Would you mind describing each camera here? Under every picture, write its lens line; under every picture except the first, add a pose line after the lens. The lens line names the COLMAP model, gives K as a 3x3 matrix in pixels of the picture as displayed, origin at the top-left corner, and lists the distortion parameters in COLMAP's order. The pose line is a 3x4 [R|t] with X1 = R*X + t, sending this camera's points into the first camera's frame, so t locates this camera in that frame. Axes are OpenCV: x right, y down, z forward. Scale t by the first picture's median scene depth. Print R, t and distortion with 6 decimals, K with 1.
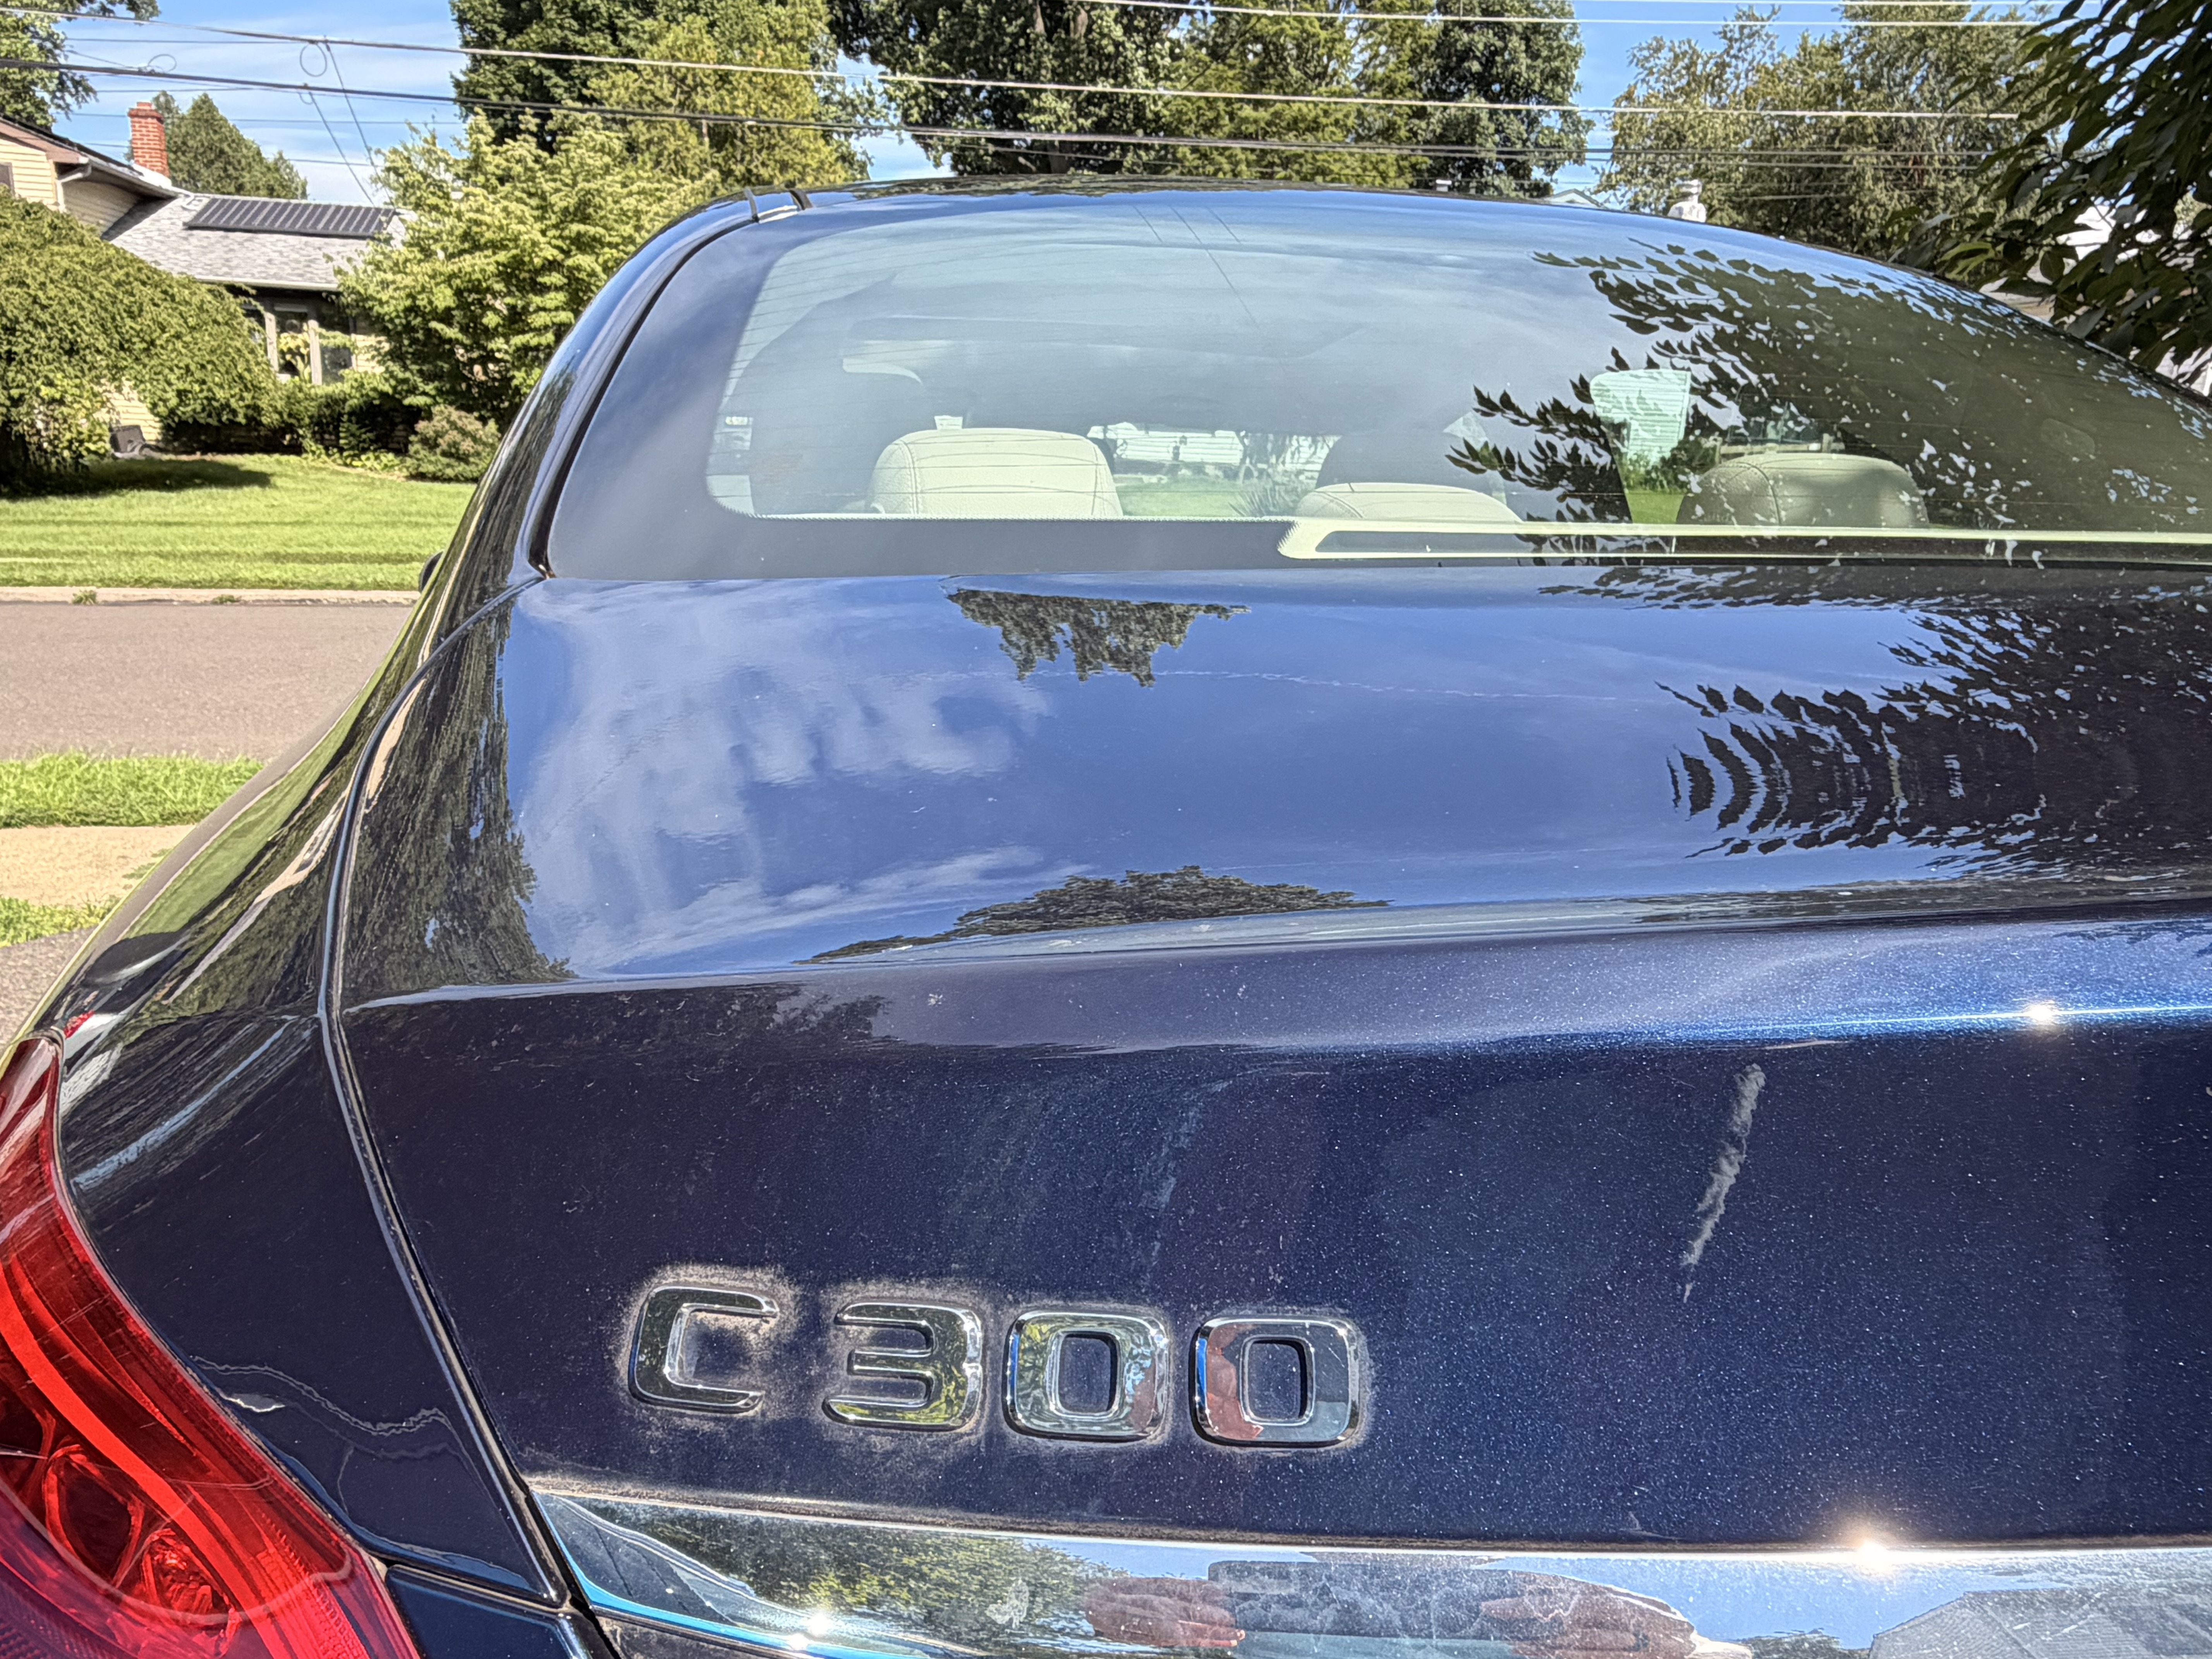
lens RADIAL K [[1621.8, 0, 1103.9], [0, 1621.8, 833.4], [0, 0, 1]] dist [-0.004569, 0.002528]
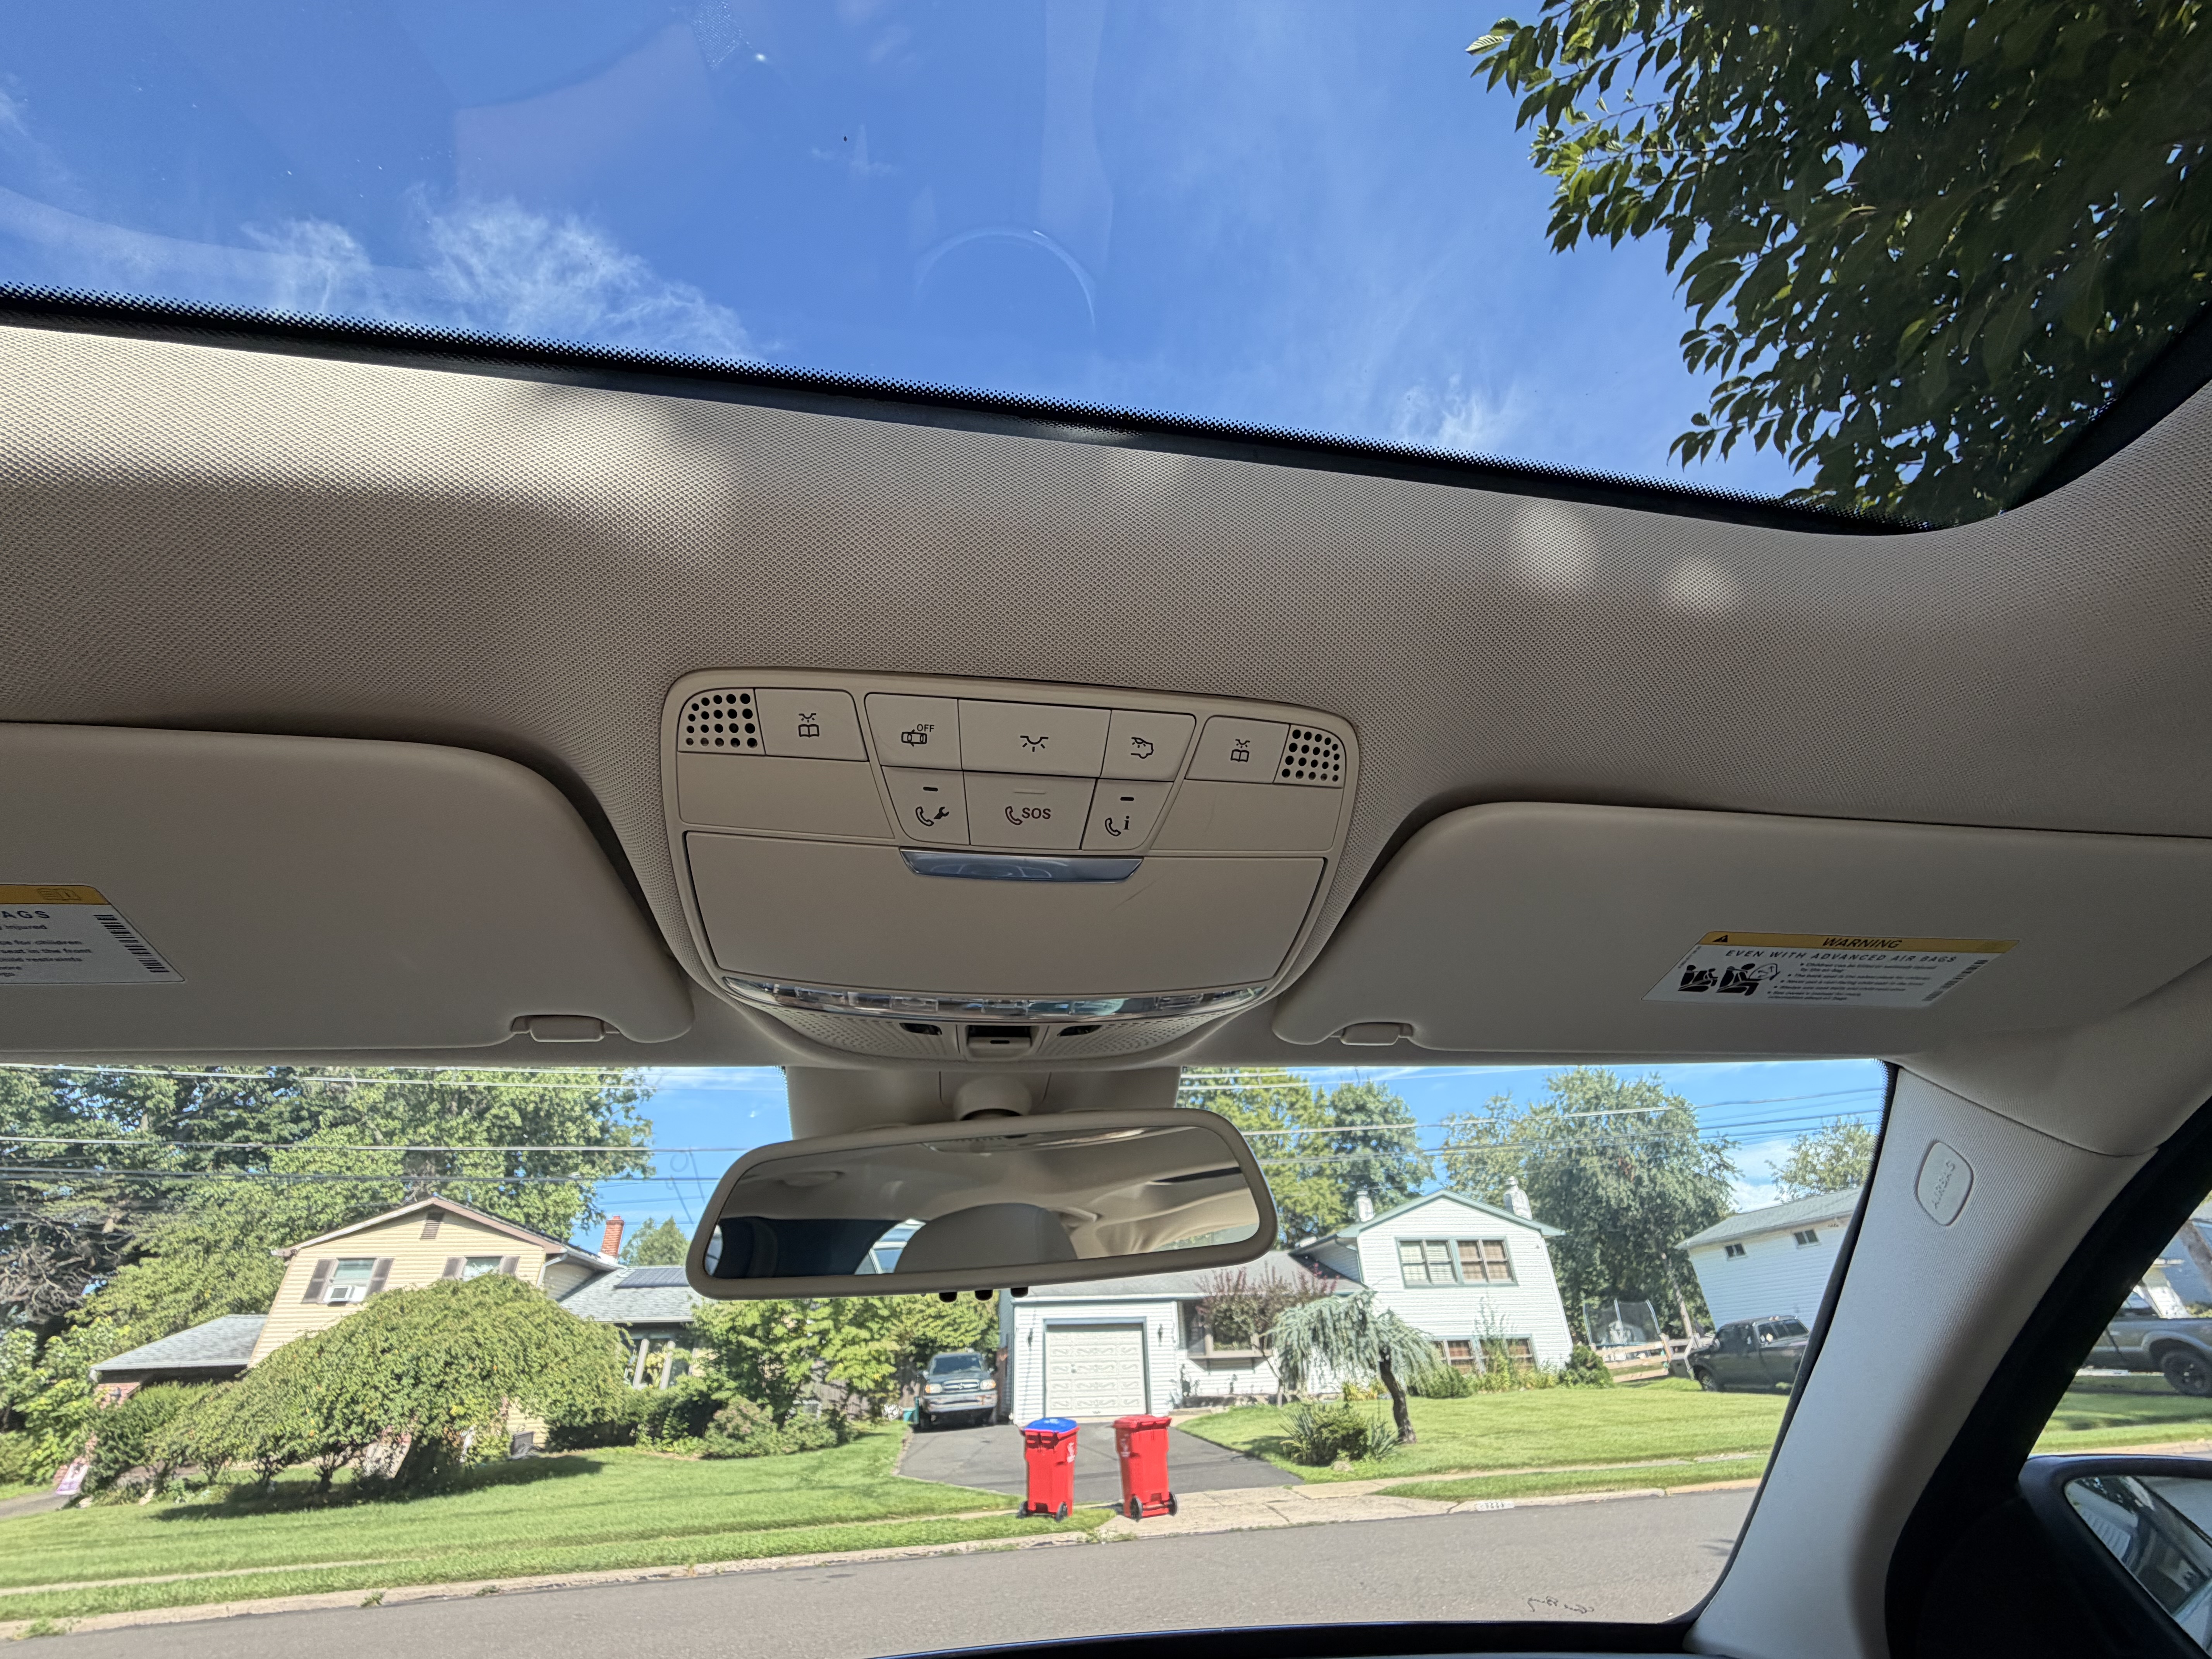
lens RADIAL K [[891.4, 0, 1098.0], [0, 891.4, 829.3], [0, 0, 1]] dist [0.002470, 0.000172]
pose [[0.993884, -0.107473, -0.025388, -0.001647], [0.056539, 0.692705, -0.719001, -0.017520], [0.094859, 0.713168, 0.694545, 0.091481]]
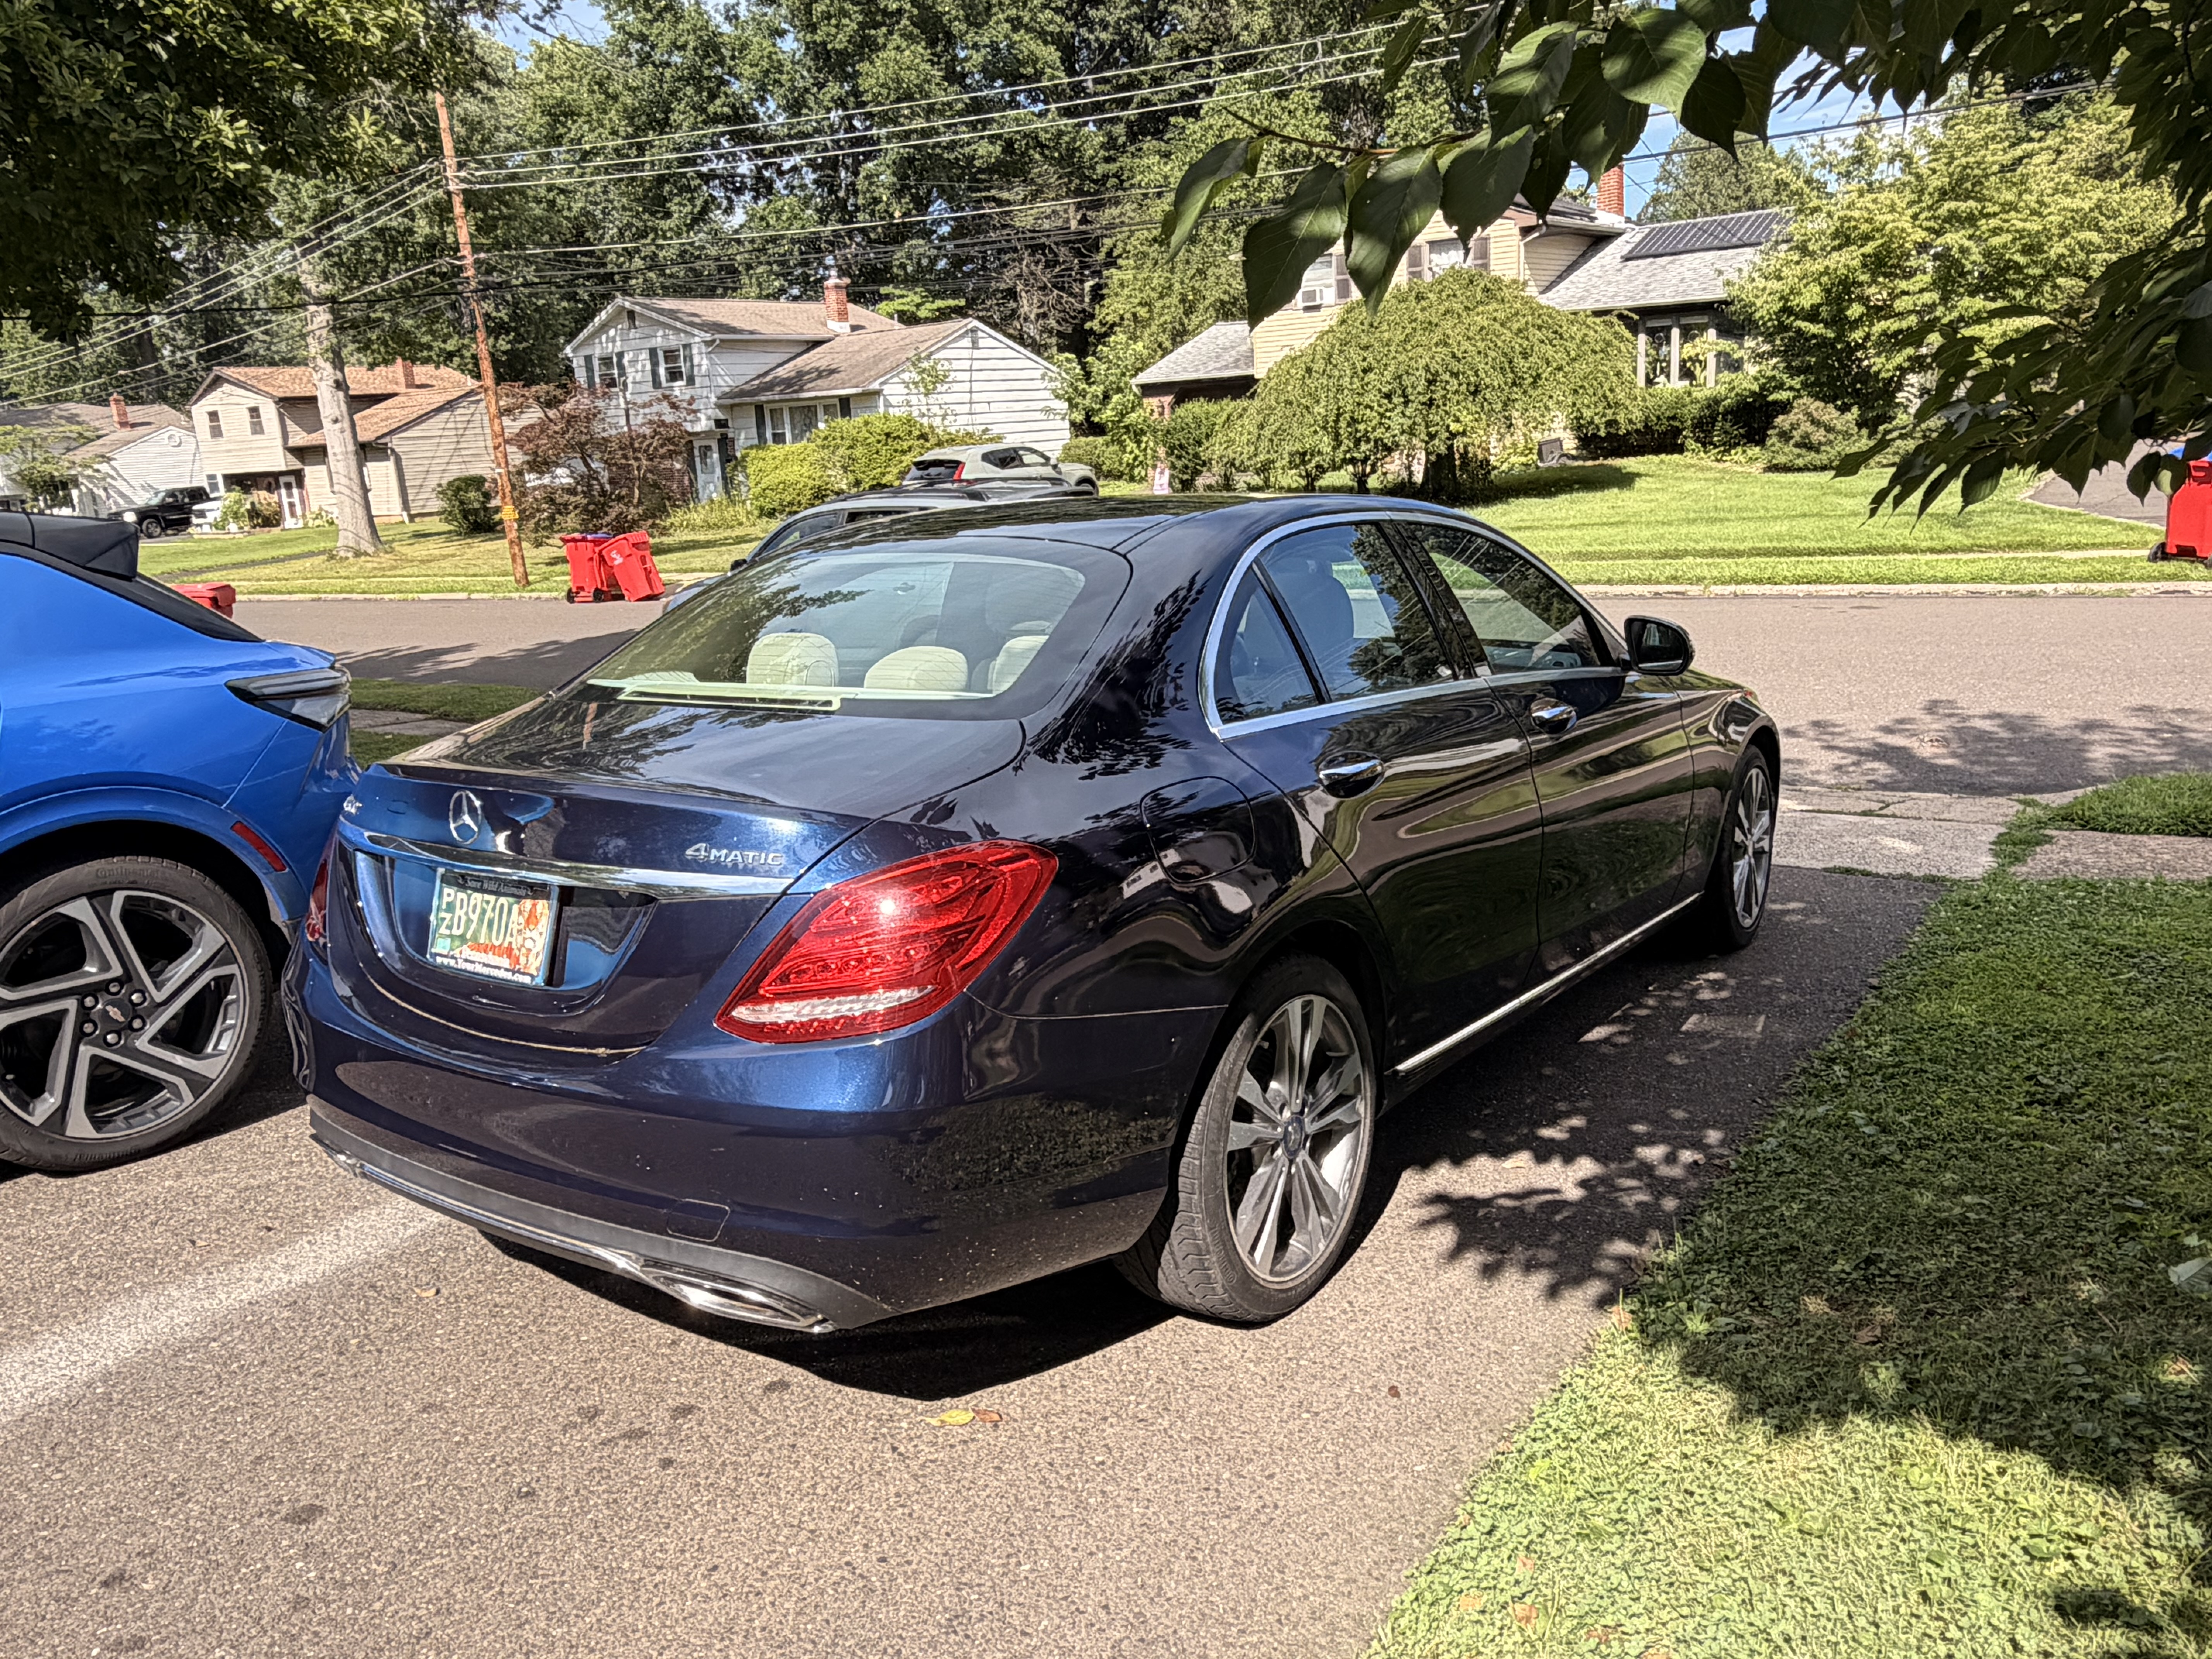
lens RADIAL K [[1621.8, 0, 1127.0], [0, 1621.8, 822.1], [0, 0, 1]] dist [-0.004569, 0.002528]
pose [[0.659165, 0.098900, -0.745466, 0.116221], [-0.090030, 0.994563, 0.052340, -0.005631], [0.746589, 0.032614, 0.664485, -0.019983]]
